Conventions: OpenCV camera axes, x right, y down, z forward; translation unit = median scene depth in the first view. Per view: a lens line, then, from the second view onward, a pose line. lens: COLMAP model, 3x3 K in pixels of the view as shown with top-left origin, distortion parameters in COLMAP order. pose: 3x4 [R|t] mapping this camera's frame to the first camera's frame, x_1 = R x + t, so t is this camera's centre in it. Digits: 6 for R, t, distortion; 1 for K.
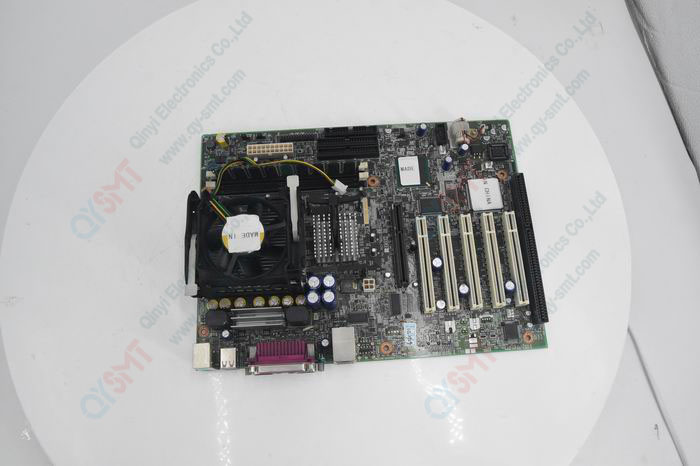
lens RADIAL K [[495.2, 0, 343.3], [0, 495.2, 245.7], [0, 0, 1]] dist [-0.080239, 0.003025]
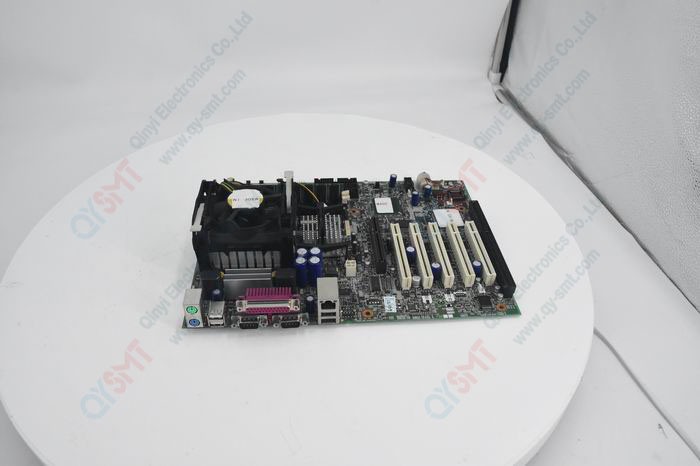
lens RADIAL K [[536.7, 0, 350.0], [0, 536.7, 233.0], [0, 0, 1]] dist [-0.094357, -0.004073]
pose [[0.999144, 0.016485, 0.037933, 0.003157], [0.008209, 0.819864, -0.572500, 0.699222], [-0.040538, 0.572321, 0.819027, -0.027243]]
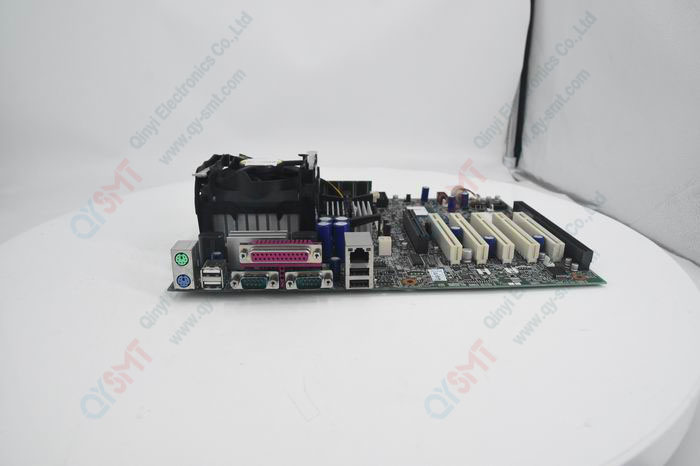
lens RADIAL K [[482.1, 0, 350.0], [0, 482.1, 233.0], [0, 0, 1]] dist [-0.114832, 0.001408]
pose [[0.999875, 0.015722, -0.001662, -0.010416], [-0.010611, 0.589425, -0.807753, 0.773740], [-0.011720, 0.807670, 0.589518, 0.462422]]
